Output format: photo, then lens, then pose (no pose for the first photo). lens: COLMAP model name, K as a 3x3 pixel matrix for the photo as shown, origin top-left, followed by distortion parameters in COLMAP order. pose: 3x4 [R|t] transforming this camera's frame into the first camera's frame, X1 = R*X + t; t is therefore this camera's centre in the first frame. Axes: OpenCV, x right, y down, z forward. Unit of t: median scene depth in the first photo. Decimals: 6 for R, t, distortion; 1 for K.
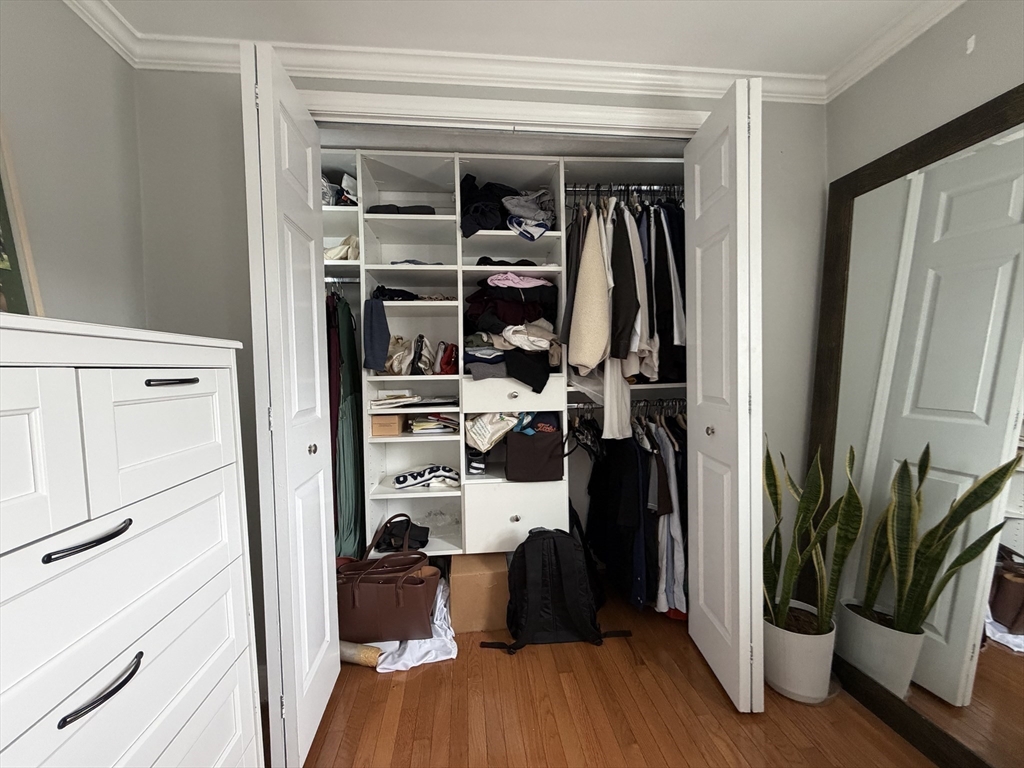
lens RADIAL K [[407.9, 0, 507.6], [0, 407.9, 383.1], [0, 0, 1]] dist [0.000594, -0.000044]
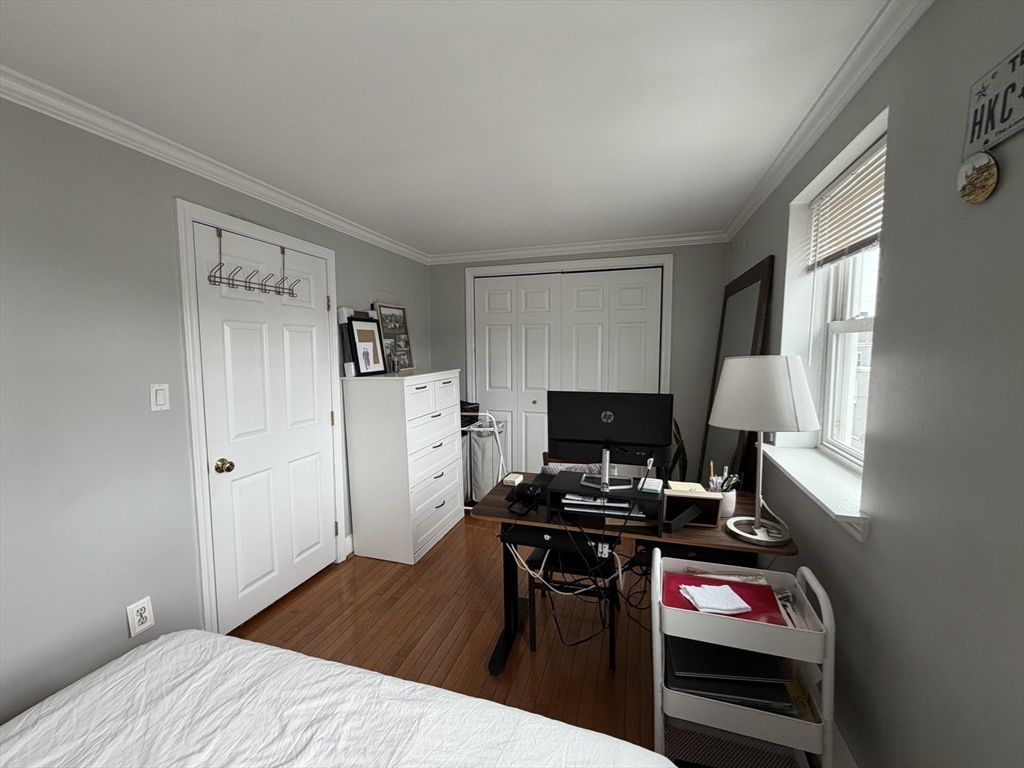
lens RADIAL K [[407.9, 0, 507.6], [0, 407.9, 383.1], [0, 0, 1]] dist [0.000594, -0.000044]
pose [[0.911303, 0.056179, -0.407887, 0.763966], [-0.027346, 0.996719, 0.076182, -0.178206], [0.410828, -0.058271, 0.909849, -1.349031]]
